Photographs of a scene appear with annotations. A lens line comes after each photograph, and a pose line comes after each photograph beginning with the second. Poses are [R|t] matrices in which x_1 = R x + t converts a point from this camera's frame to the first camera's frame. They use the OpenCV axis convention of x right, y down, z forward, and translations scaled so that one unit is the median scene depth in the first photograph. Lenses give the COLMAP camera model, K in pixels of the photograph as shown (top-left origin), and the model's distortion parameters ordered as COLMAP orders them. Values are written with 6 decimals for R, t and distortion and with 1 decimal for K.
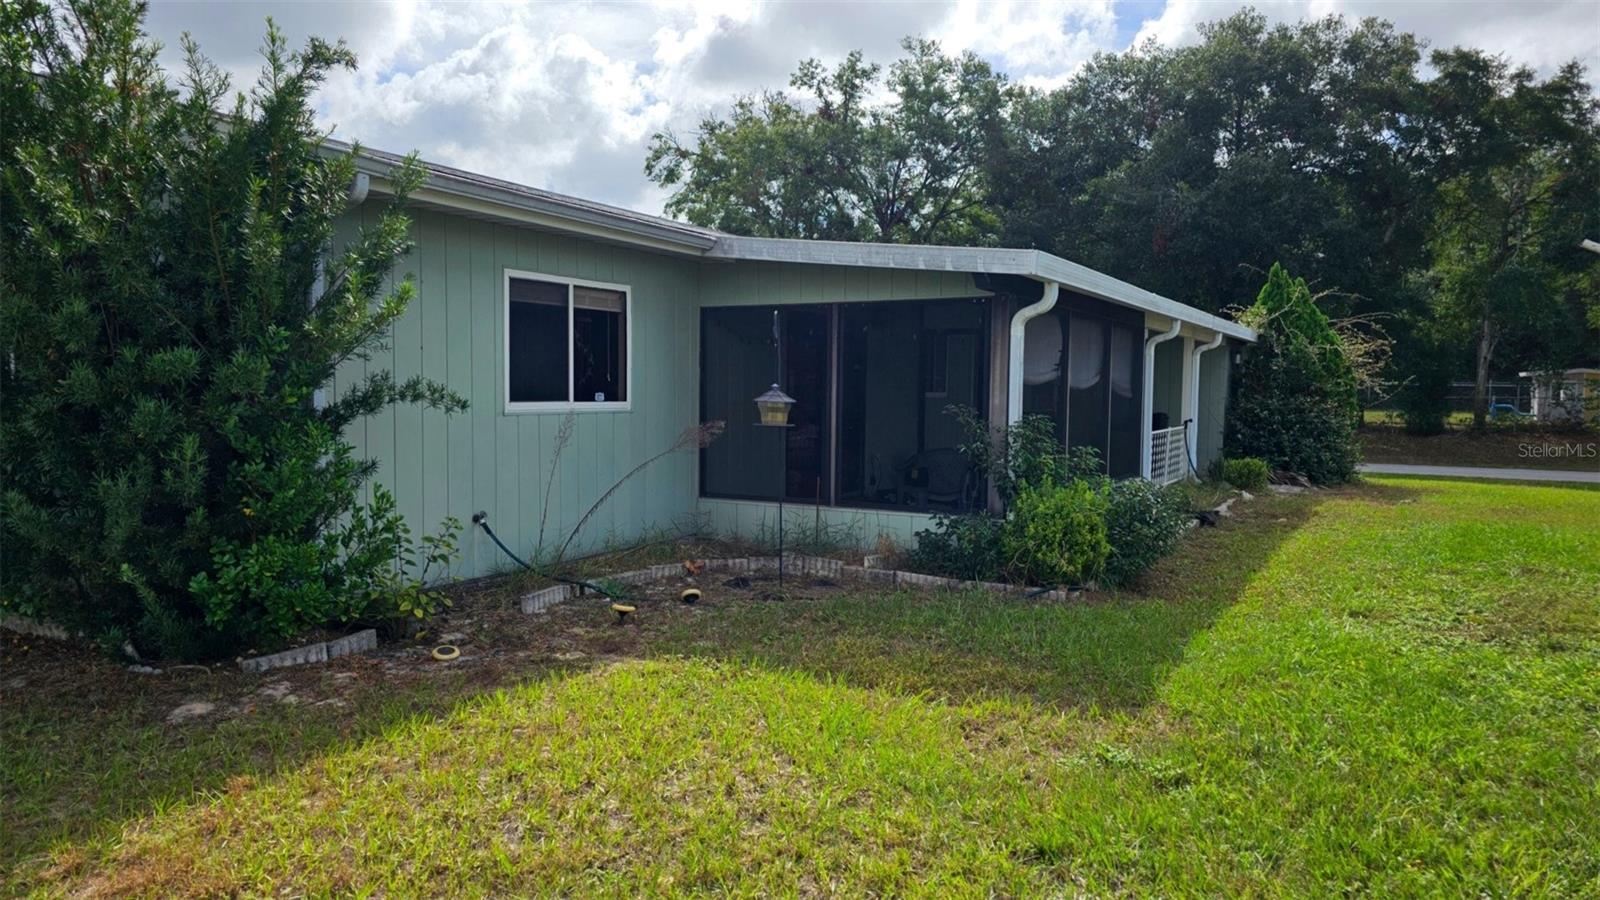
lens RADIAL K [[1060.5, 0, 786.1], [0, 1060.5, 438.1], [0, 0, 1]] dist [0.084882, -0.085879]
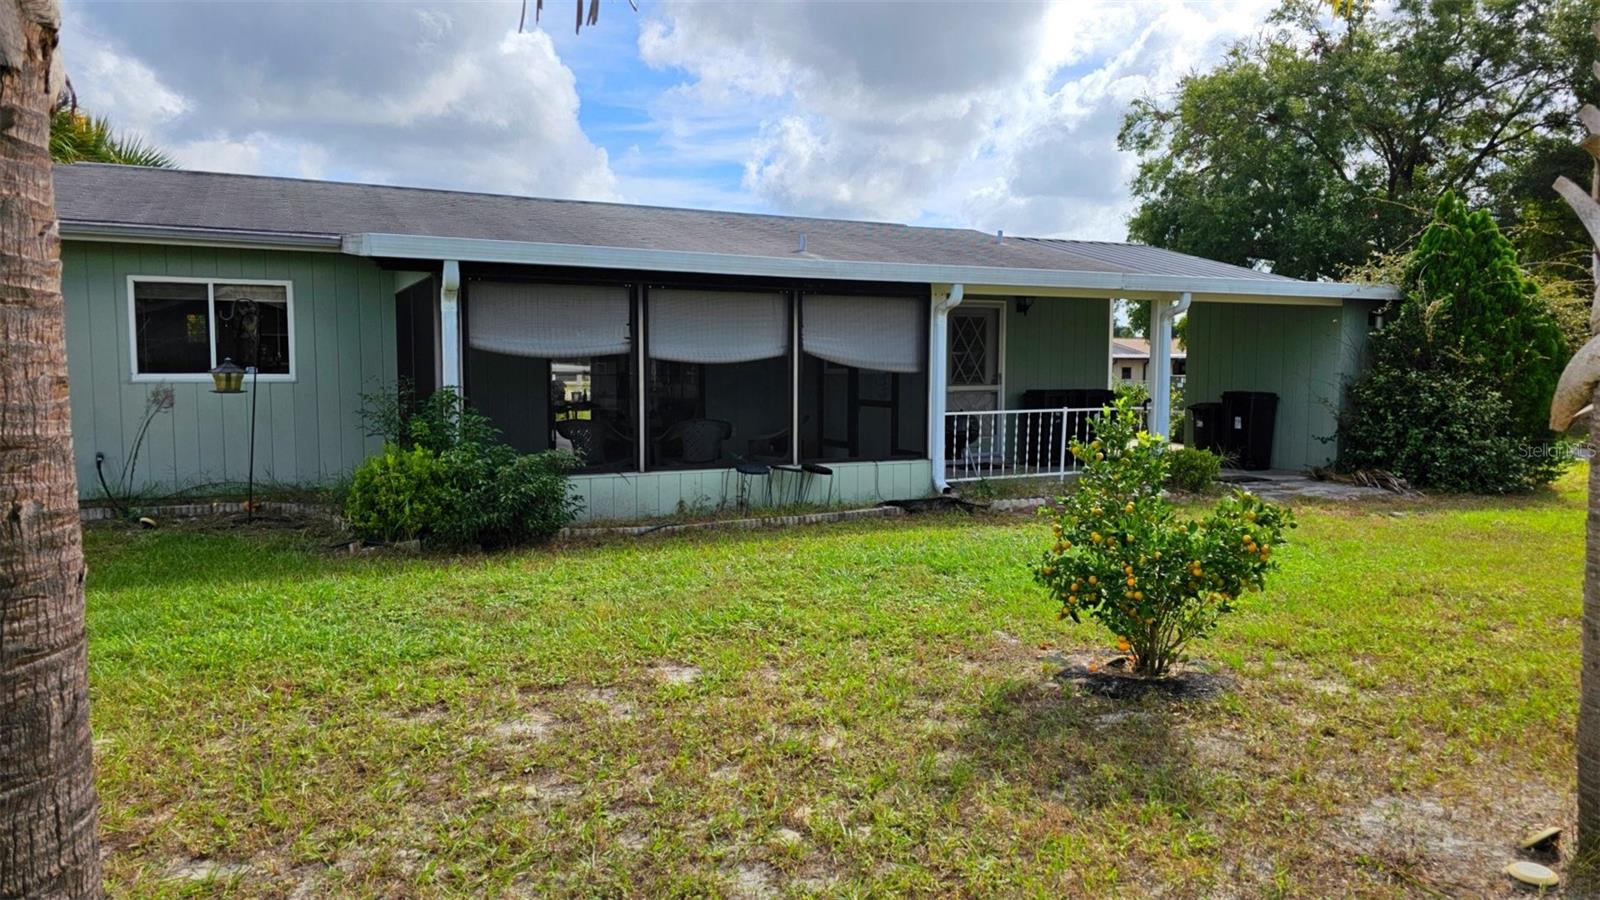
lens RADIAL K [[1070.0, 0, 816.4], [0, 1070.0, 440.3], [0, 0, 1]] dist [0.026093, -0.000634]
pose [[0.830219, 0.029490, -0.556657, 1.136675], [-0.020322, 0.999537, 0.022643, 0.002045], [0.557067, -0.007486, 0.830434, 0.314943]]
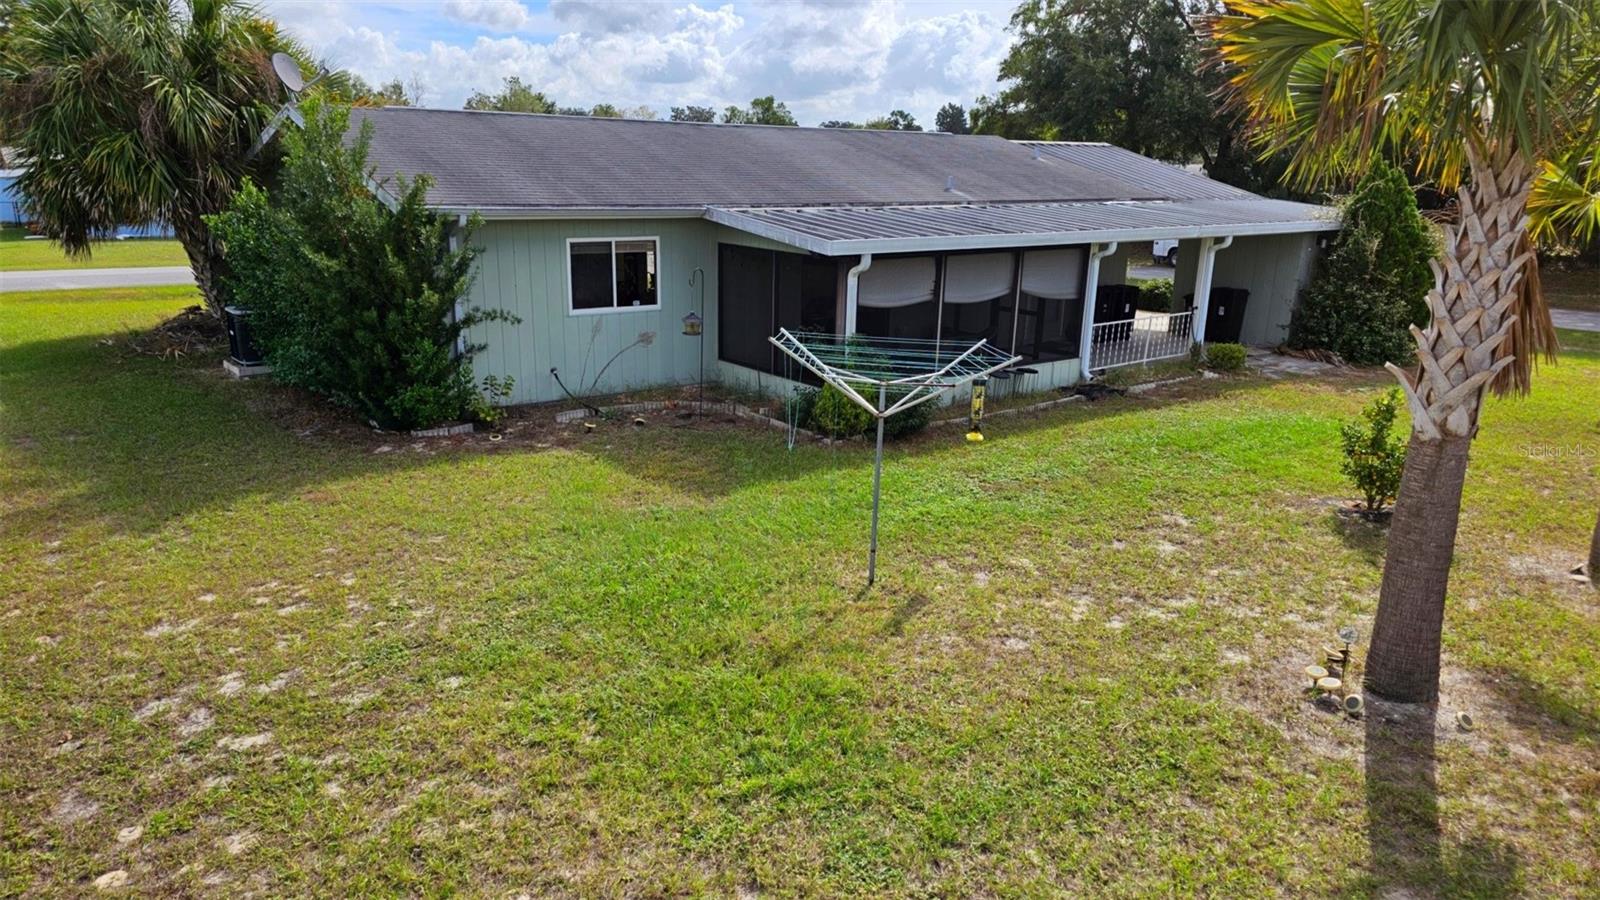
lens RADIAL K [[1070.9, 0, 805.3], [0, 1070.9, 448.7], [0, 0, 1]] dist [0.081473, -0.074175]
pose [[0.924887, 0.111704, -0.363464, 0.784914], [-0.032725, 0.975713, 0.216594, -0.204546], [0.378831, -0.188431, 0.906080, -0.576043]]
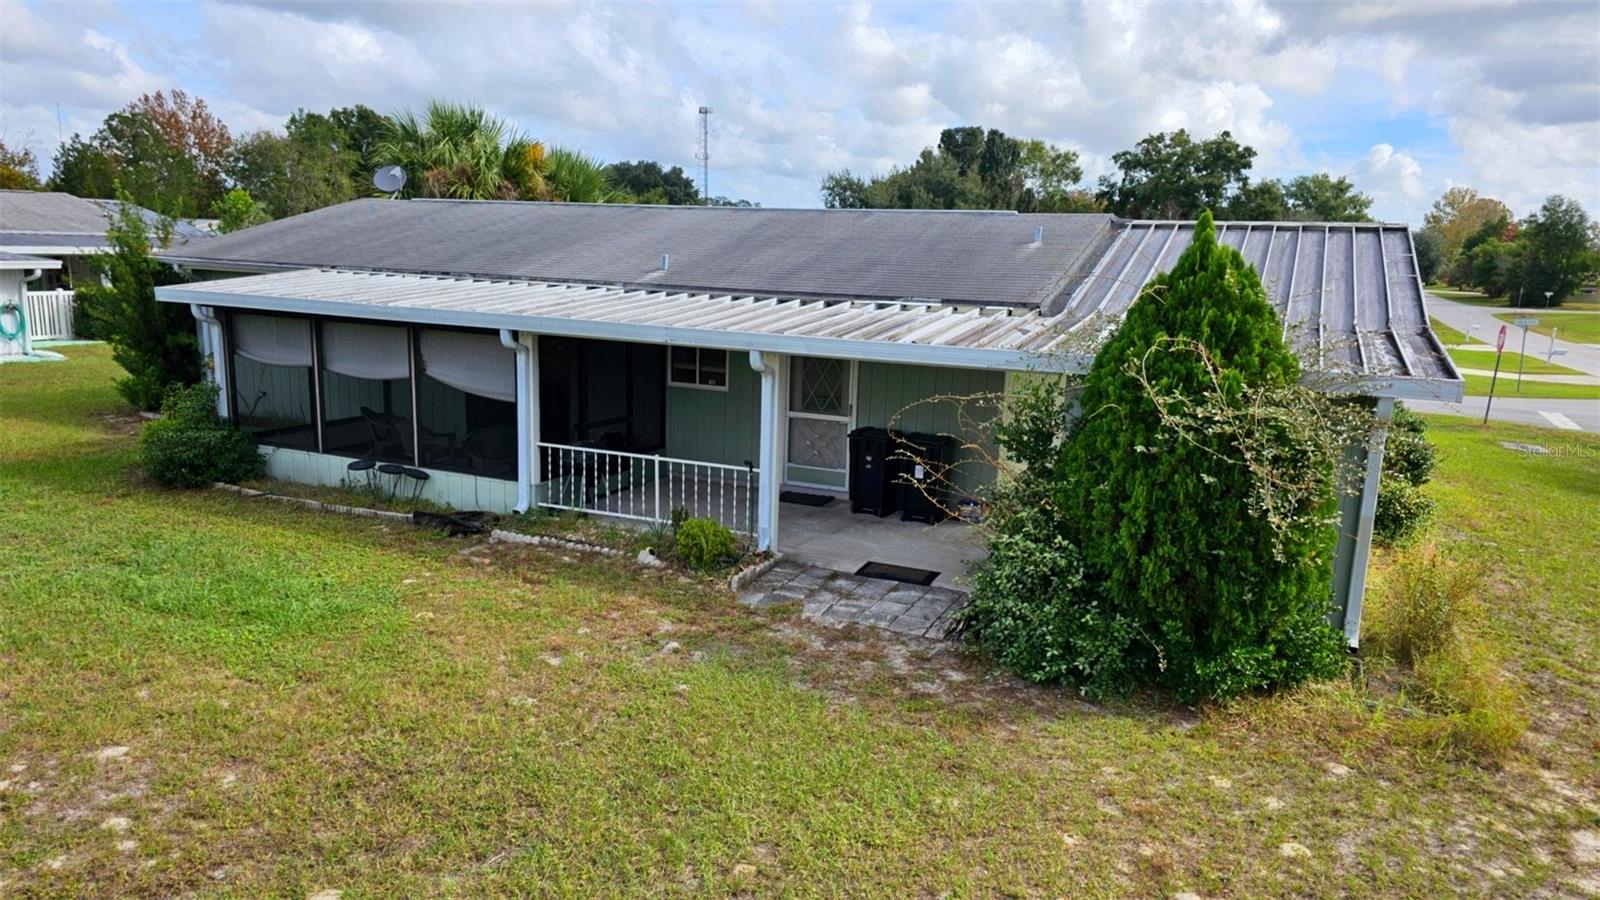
lens RADIAL K [[1070.9, 0, 805.3], [0, 1070.9, 448.7], [0, 0, 1]] dist [0.081473, -0.074175]
pose [[0.109639, 0.183881, -0.976815, 2.048294], [-0.083109, 0.980994, 0.175340, -0.297543], [0.990491, 0.061958, 0.122837, 1.730682]]
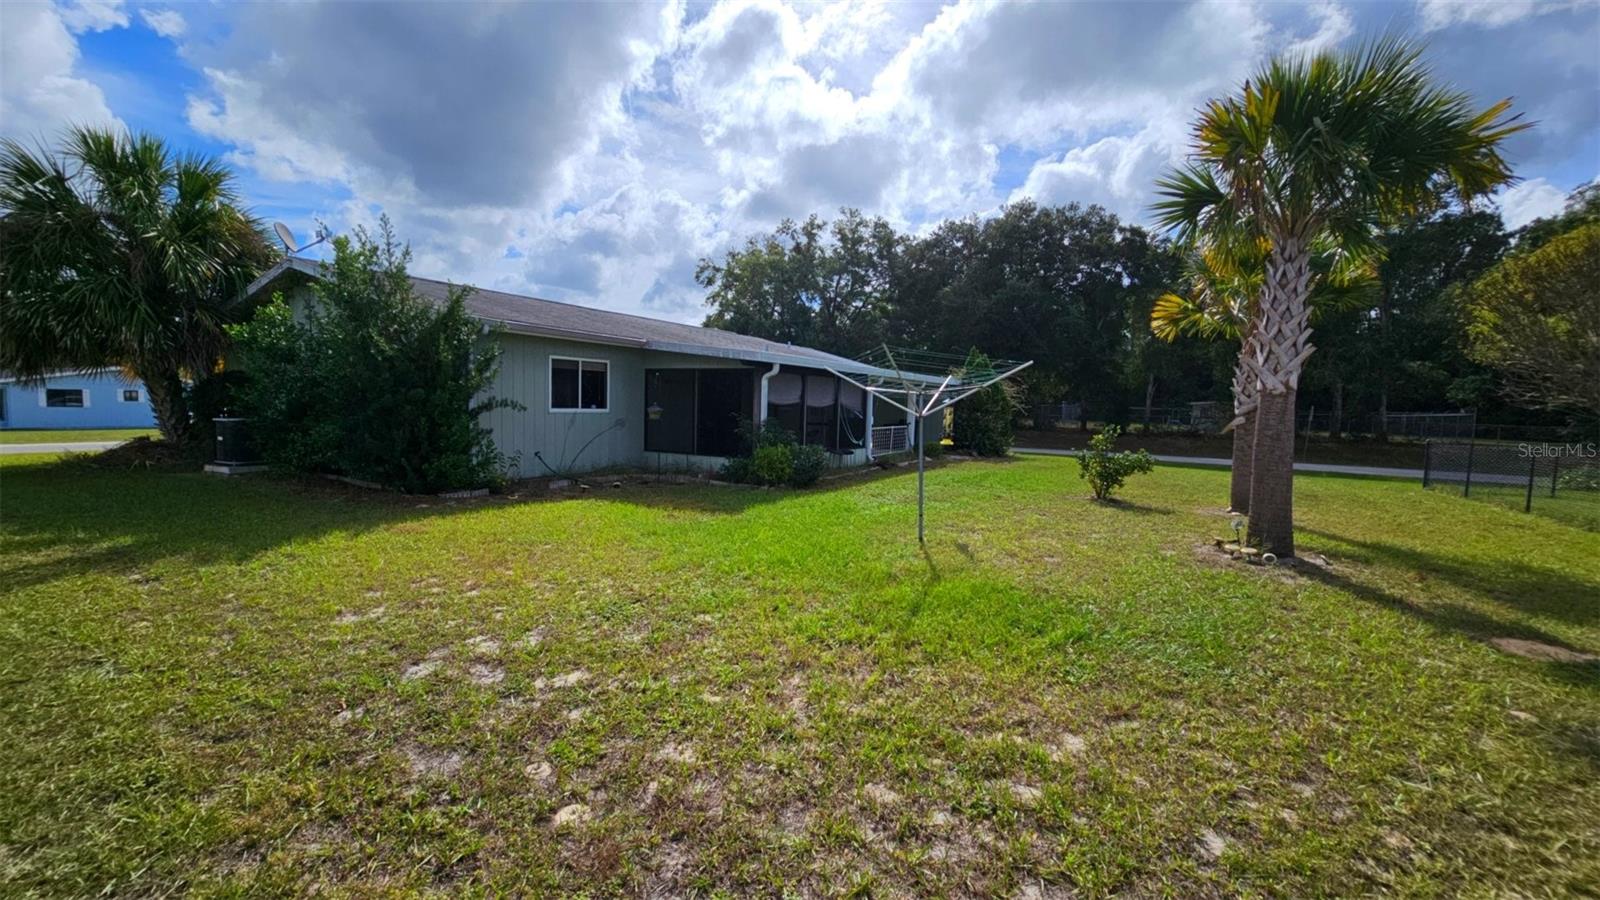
lens RADIAL K [[653.2, 0, 798.4], [0, 653.2, 444.7], [0, 0, 1]] dist [-0.000618, -0.000655]
pose [[0.999811, 0.018204, -0.006822, 0.309555], [-0.018090, 0.999703, 0.016301, 0.015158], [0.007117, -0.016175, 0.999844, -0.494340]]
